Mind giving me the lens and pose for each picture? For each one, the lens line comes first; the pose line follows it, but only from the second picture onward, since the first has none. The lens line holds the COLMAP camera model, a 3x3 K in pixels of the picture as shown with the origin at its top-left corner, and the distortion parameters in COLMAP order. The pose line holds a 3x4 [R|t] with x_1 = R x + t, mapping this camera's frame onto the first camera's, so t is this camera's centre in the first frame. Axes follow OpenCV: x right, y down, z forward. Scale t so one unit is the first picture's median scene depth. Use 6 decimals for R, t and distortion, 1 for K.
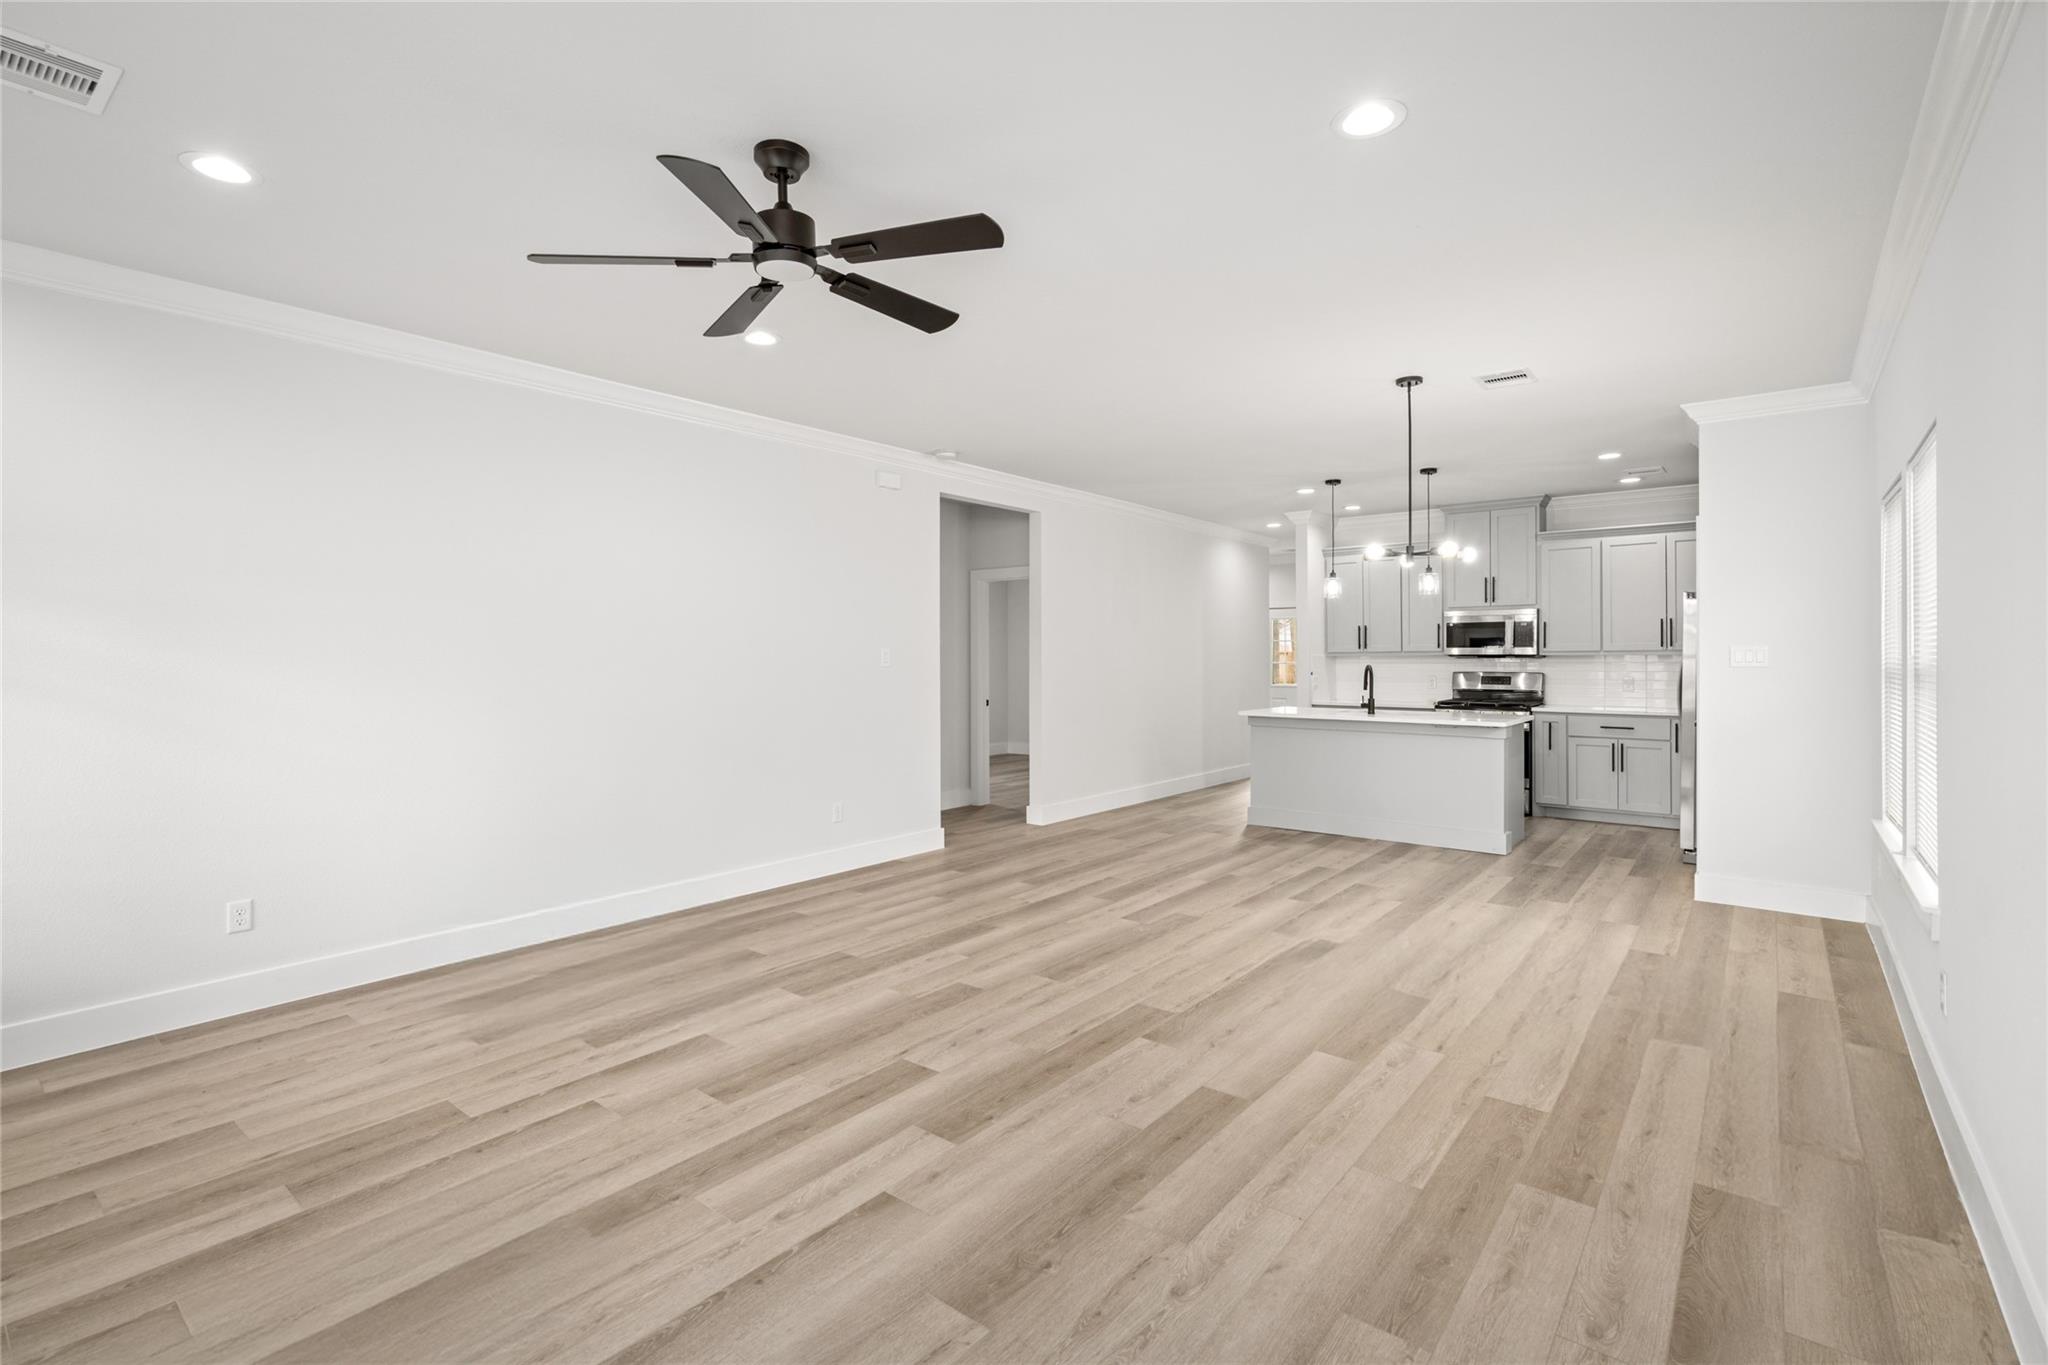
lens RADIAL K [[934.4, 0, 1015.2], [0, 934.4, 652.8], [0, 0, 1]] dist [-0.002482, -0.000310]
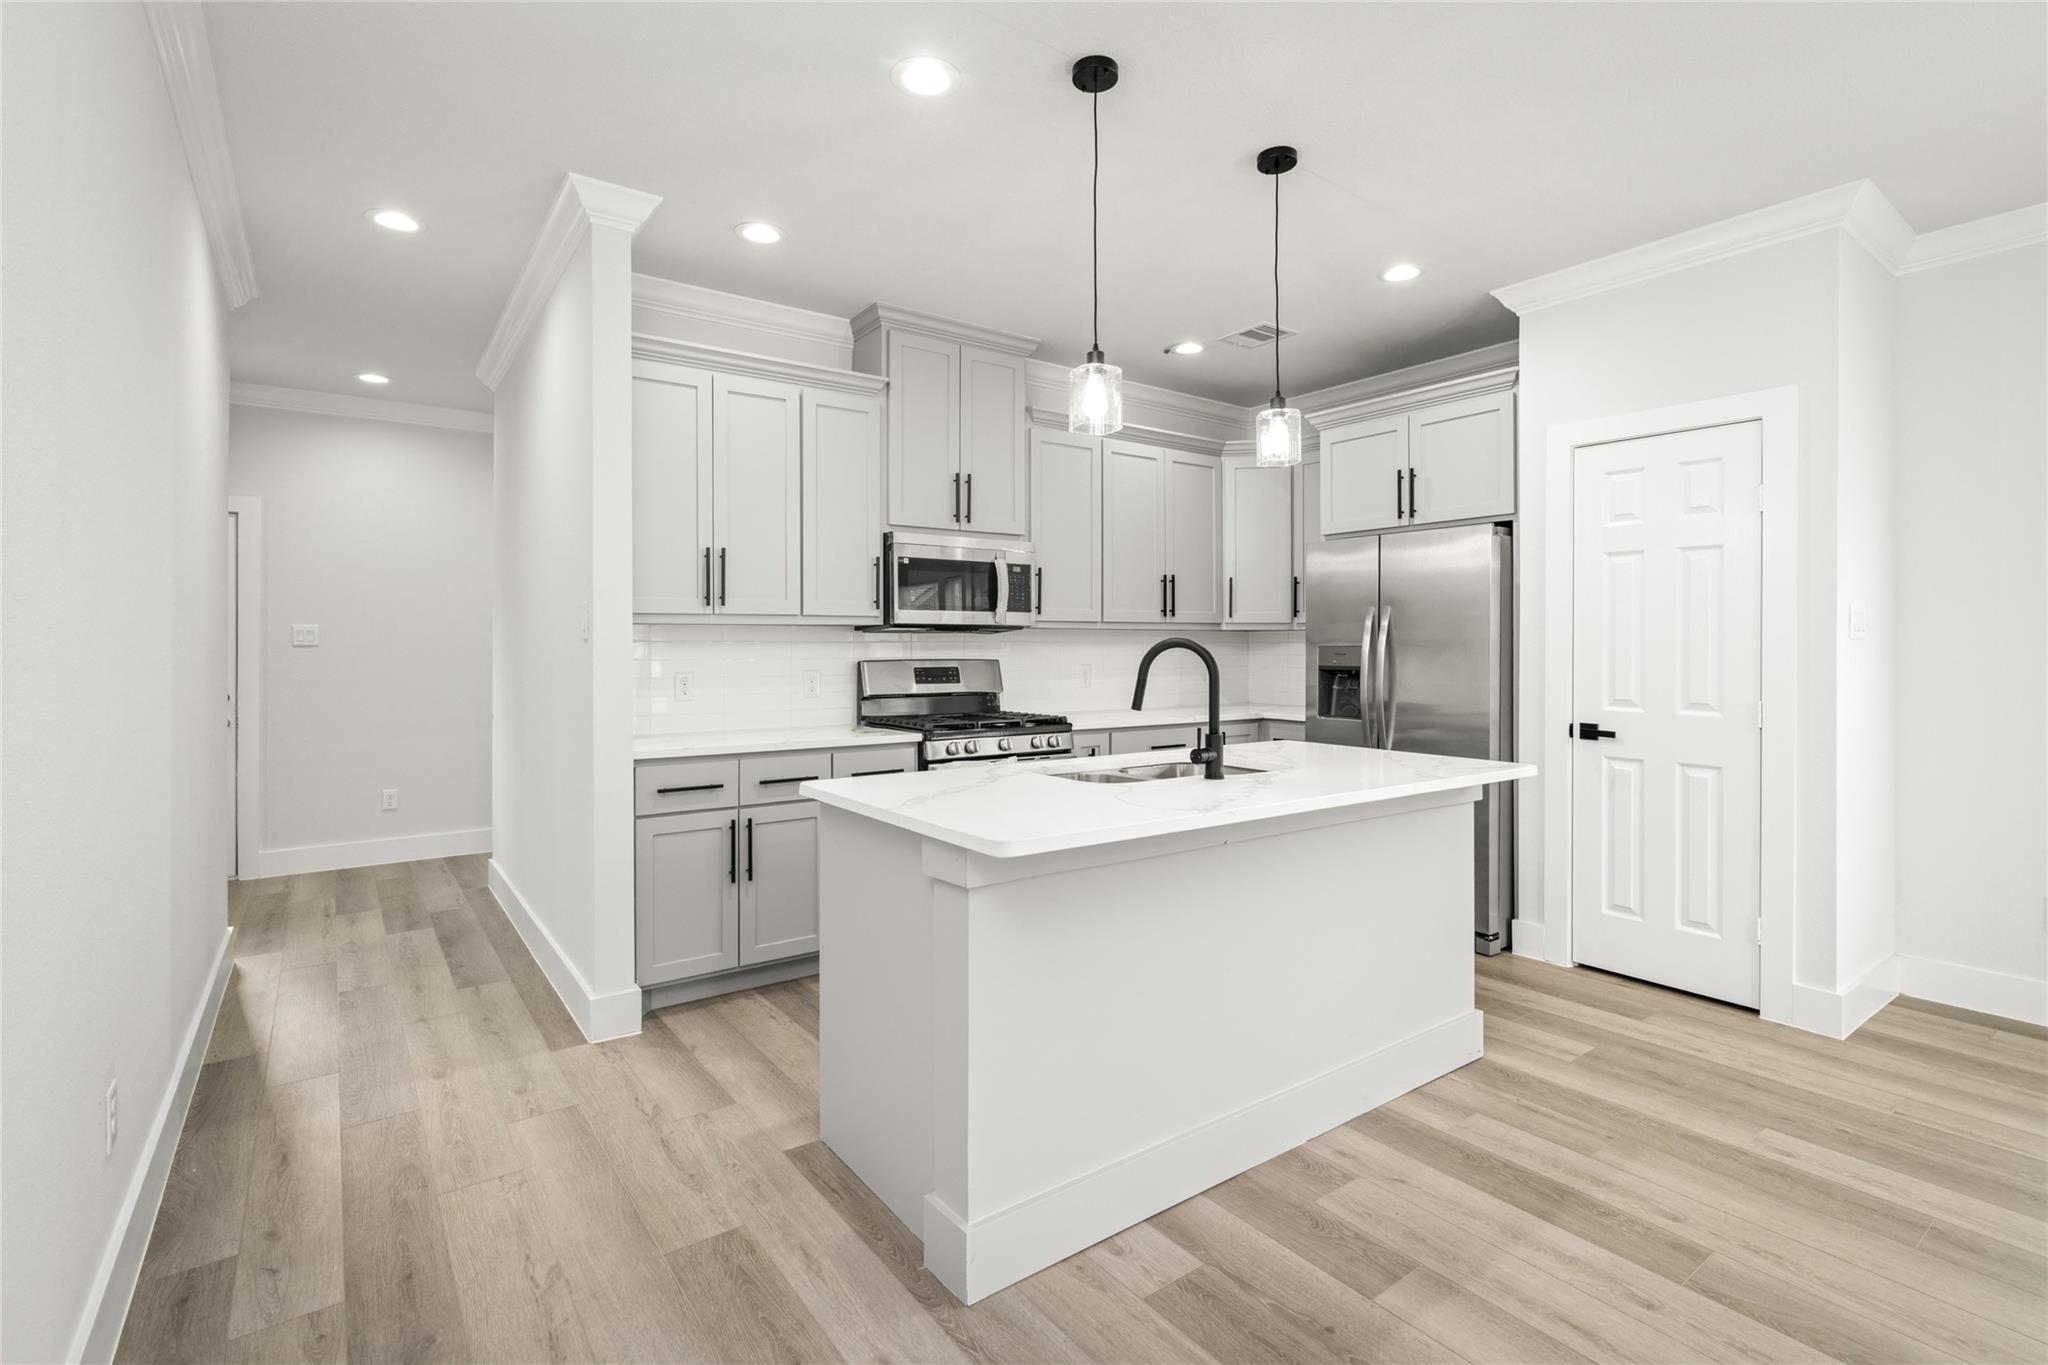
lens RADIAL K [[944.3, 0, 1015.4], [0, 944.3, 648.0], [0, 0, 1]] dist [-0.001952, 0.000091]
pose [[0.263576, 0.002013, 0.964637, 0.036771], [-0.004838, 0.999988, -0.000765, 0.030720], [-0.964627, -0.004465, 0.263582, 1.750233]]
